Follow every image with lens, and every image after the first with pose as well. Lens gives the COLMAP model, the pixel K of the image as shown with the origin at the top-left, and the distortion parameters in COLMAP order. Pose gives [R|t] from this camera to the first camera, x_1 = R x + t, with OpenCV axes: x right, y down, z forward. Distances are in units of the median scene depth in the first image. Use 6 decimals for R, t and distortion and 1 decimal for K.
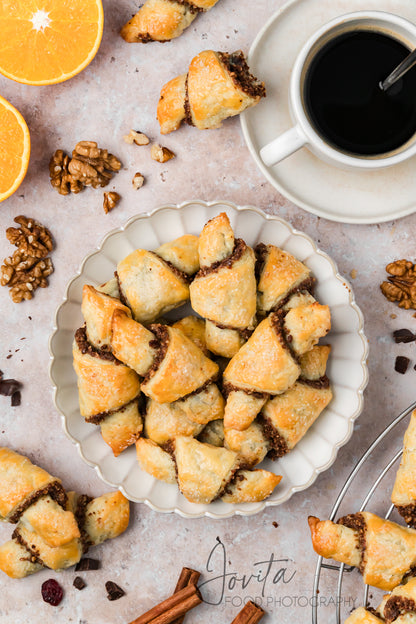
lens RADIAL K [[1697.1, 0, 208.0], [0, 1697.1, 312.0], [0, 0, 1]] dist [0.127602, 1.257265]
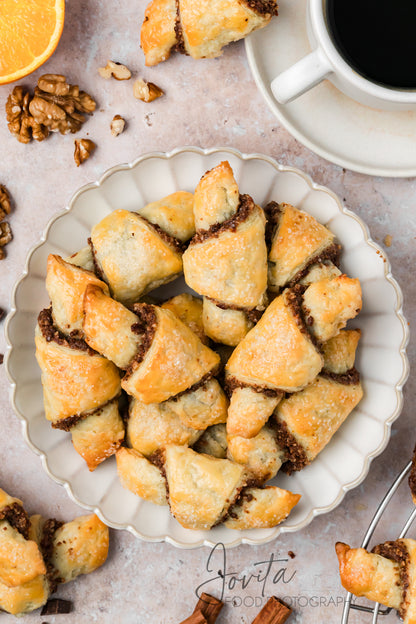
lens RADIAL K [[1697.1, 0, 208.0], [0, 1697.1, 312.0], [0, 0, 1]] dist [0.127602, 1.257265]
pose [[0.999986, -0.005083, 0.001162, -0.000084], [0.005081, 0.999986, 0.001371, 0.009957], [-0.001169, -0.001365, 0.999998, 0.206761]]
